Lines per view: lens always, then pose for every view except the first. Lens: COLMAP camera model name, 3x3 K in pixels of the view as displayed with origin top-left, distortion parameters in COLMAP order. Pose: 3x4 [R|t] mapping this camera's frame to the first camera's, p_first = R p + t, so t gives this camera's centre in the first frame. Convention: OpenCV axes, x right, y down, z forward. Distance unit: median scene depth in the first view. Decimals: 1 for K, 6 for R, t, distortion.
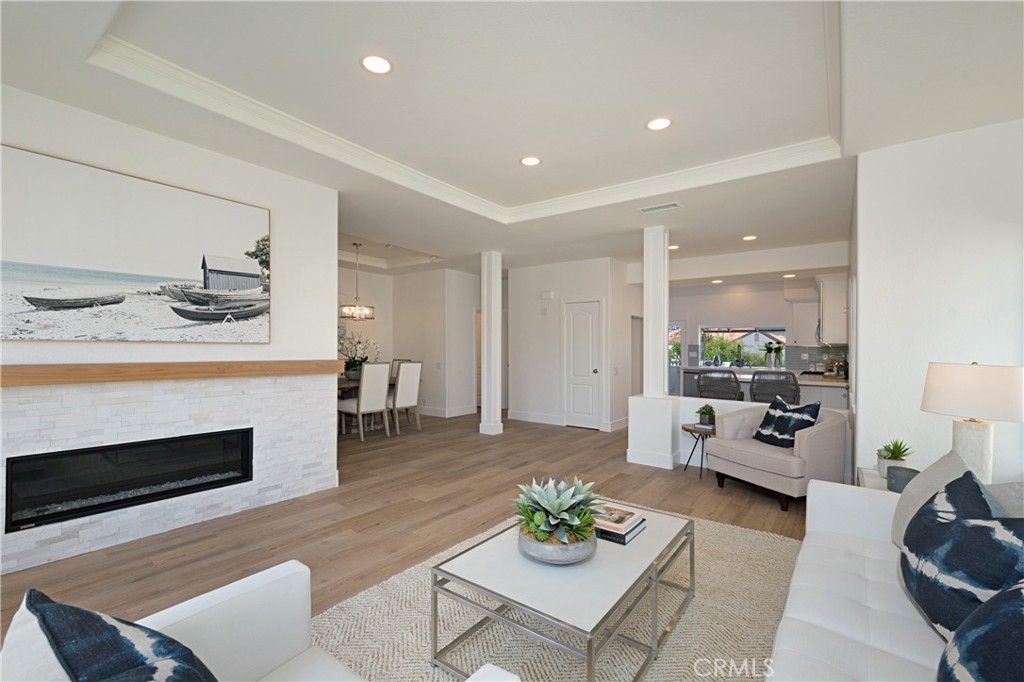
lens RADIAL K [[447.8, 0, 514.3], [0, 447.8, 341.2], [0, 0, 1]] dist [-0.000995, -0.000061]
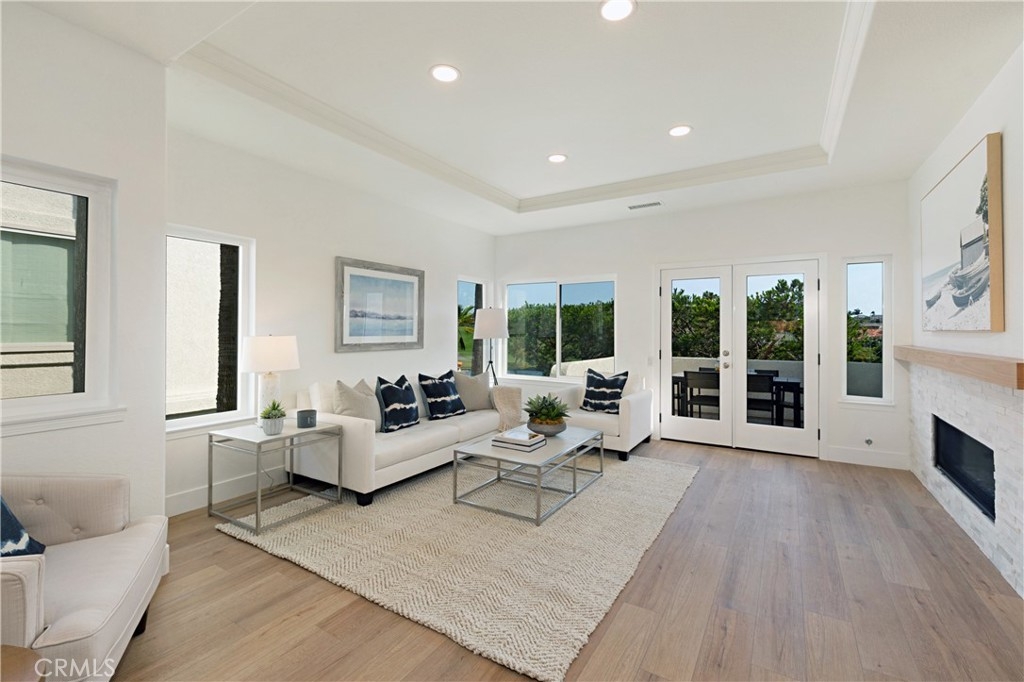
lens RADIAL K [[447.8, 0, 515.1], [0, 447.8, 335.5], [0, 0, 1]] dist [-0.000995, -0.000061]
pose [[-0.996867, -0.018550, -0.076886, 0.238209], [-0.018440, 0.999828, -0.002130, 0.029196], [0.076912, -0.000706, -0.997038, 1.741015]]
